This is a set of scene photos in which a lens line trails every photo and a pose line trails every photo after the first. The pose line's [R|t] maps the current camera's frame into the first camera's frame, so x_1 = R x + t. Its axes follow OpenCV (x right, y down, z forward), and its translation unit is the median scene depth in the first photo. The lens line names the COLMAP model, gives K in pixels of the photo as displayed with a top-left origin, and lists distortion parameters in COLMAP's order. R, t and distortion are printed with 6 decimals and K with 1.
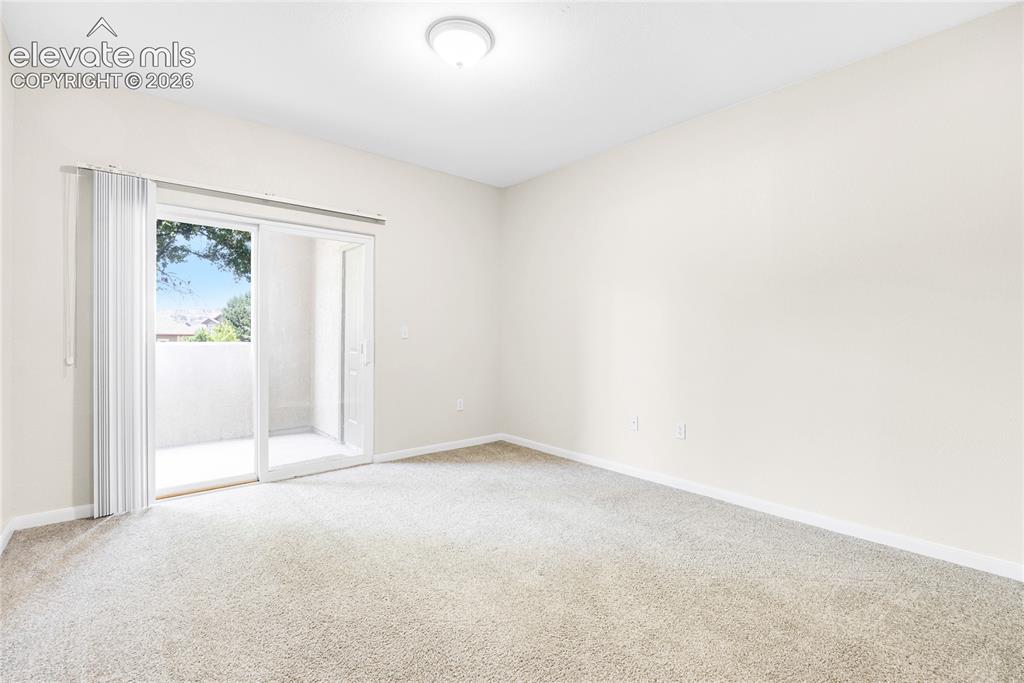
lens RADIAL K [[462.3, 0, 512.0], [0, 462.3, 341.5], [0, 0, 1]] dist [-0.000314, -0.000025]
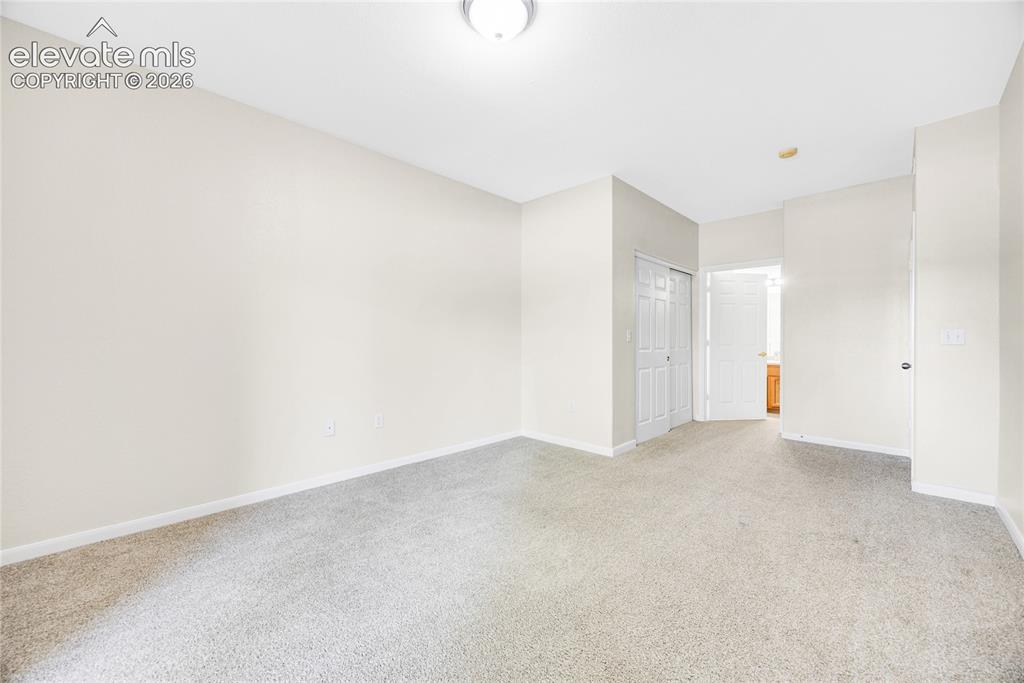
lens RADIAL K [[393.7, 0, 511.6], [0, 393.7, 340.2], [0, 0, 1]] dist [0.000915, 0.000195]
pose [[-0.083066, -0.003706, 0.996537, -0.697288], [0.008400, 0.999955, 0.004419, -0.010310], [-0.996509, 0.008738, -0.083031, 0.815187]]
